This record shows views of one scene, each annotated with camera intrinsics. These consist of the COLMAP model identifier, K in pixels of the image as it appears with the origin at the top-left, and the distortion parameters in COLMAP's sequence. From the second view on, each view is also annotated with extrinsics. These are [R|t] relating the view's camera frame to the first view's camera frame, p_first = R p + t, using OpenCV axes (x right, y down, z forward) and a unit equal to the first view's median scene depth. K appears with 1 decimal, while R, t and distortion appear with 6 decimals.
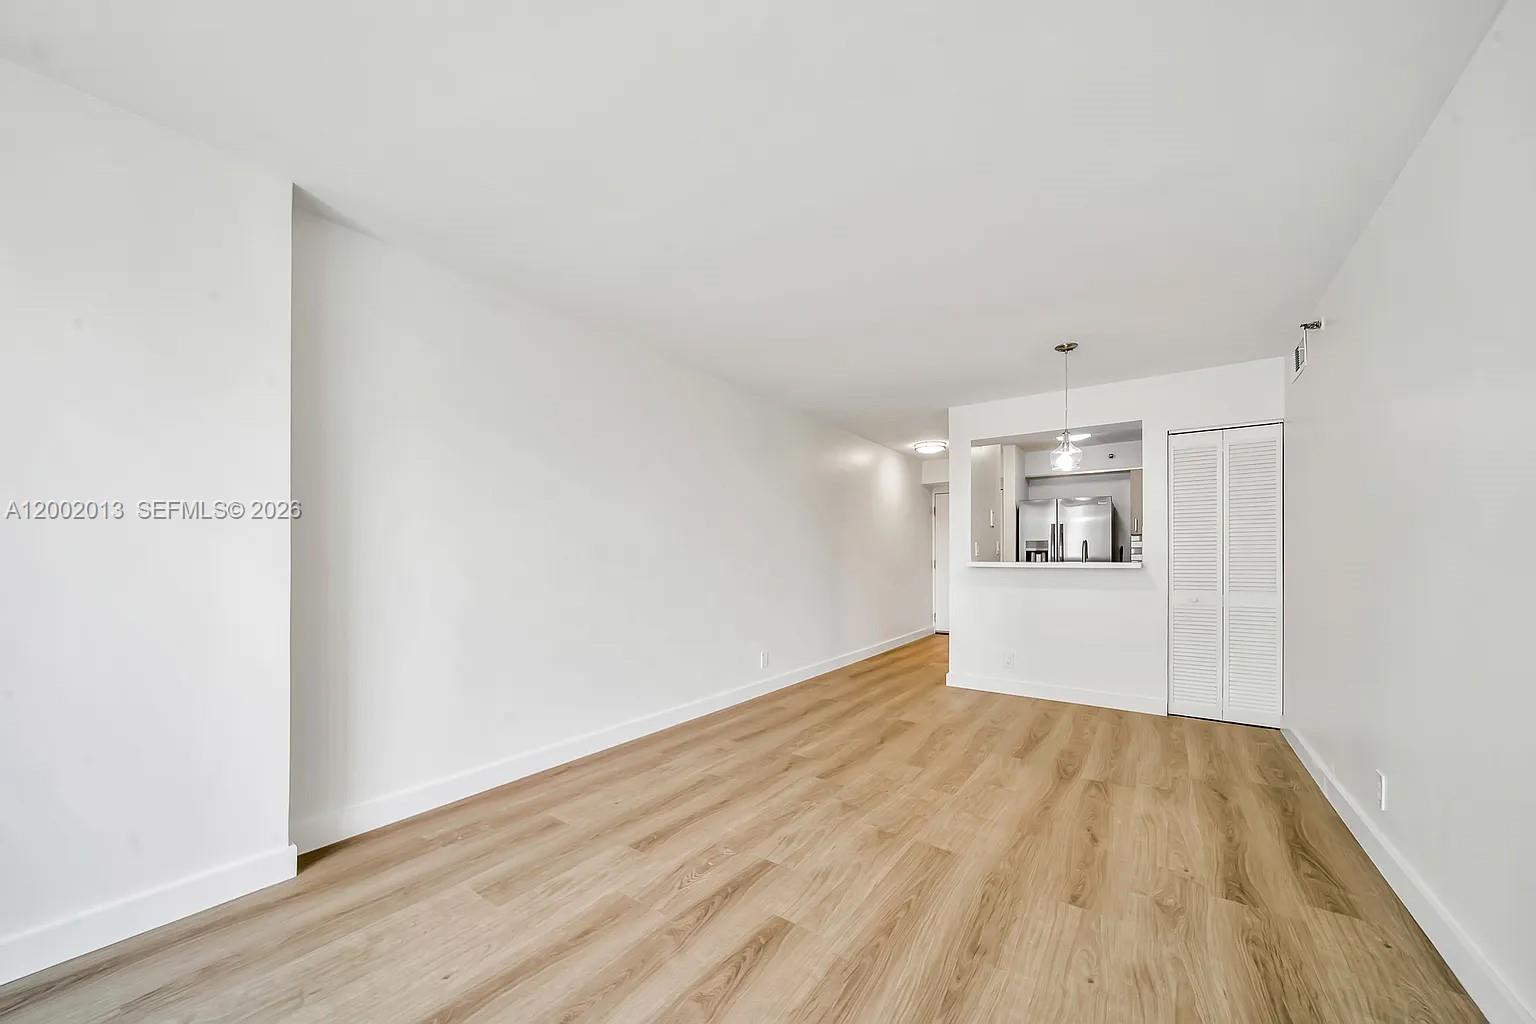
lens RADIAL K [[565.9, 0, 765.2], [0, 565.9, 555.1], [0, 0, 1]] dist [0.000380, -0.000043]
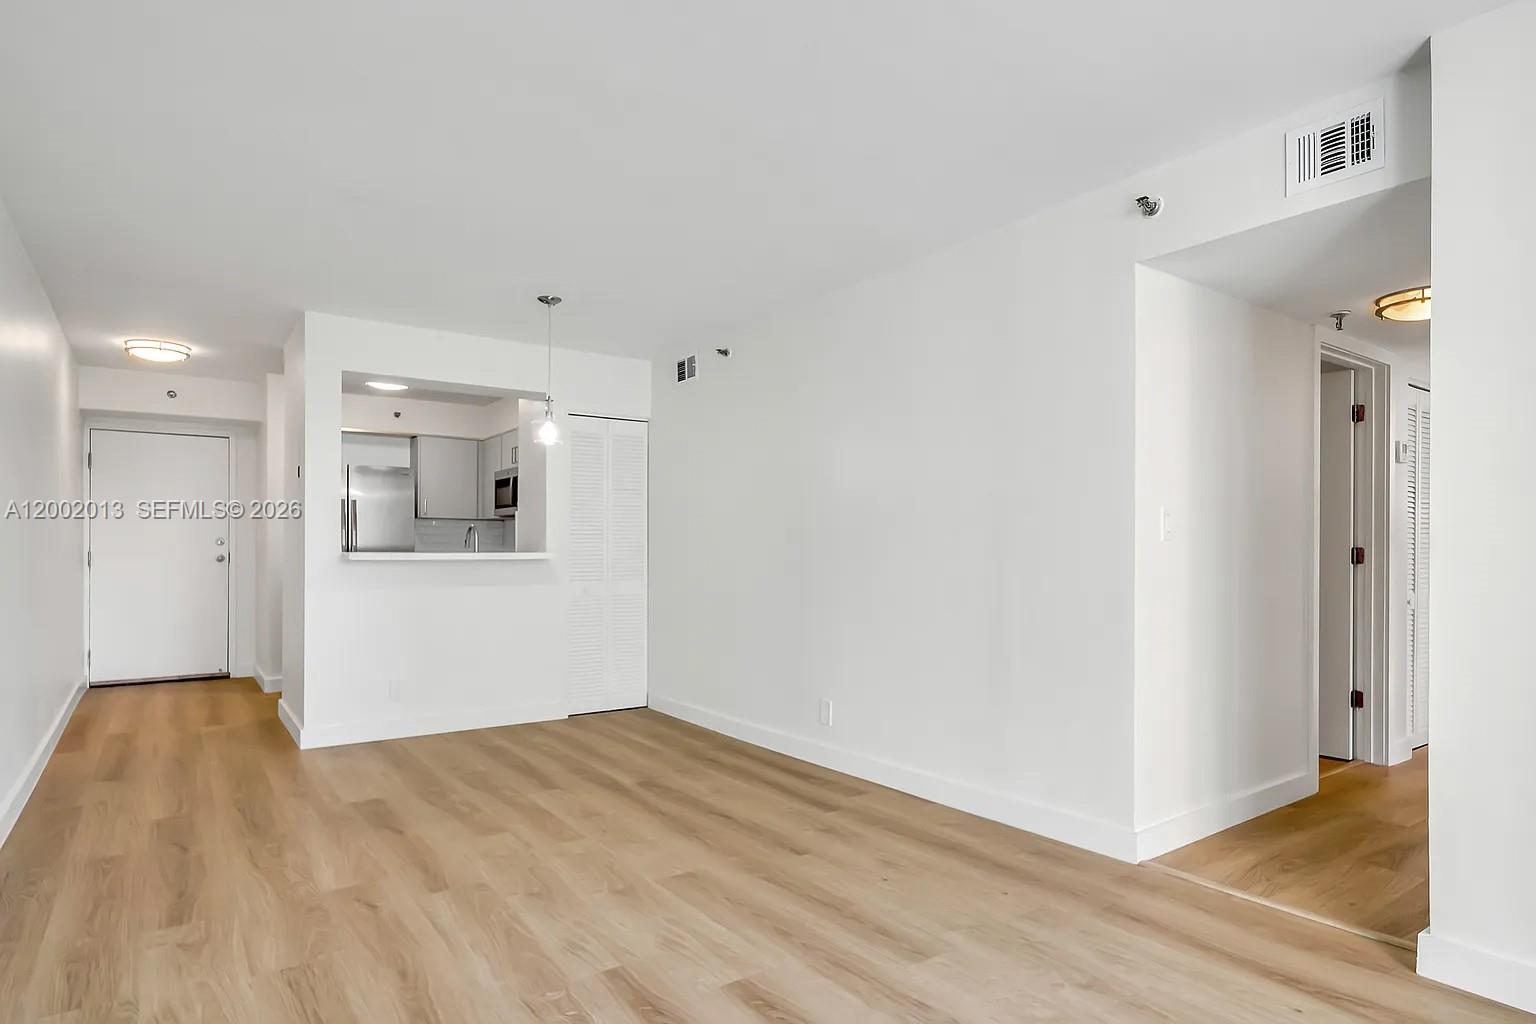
lens RADIAL K [[839.1, 0, 772.3], [0, 839.1, 570.8], [0, 0, 1]] dist [-0.001561, 0.000069]
pose [[0.322073, -0.028687, 0.946280, -0.582237], [-0.004243, 0.999487, 0.031745, -0.003480], [-0.946705, -0.014239, 0.321786, 0.290347]]
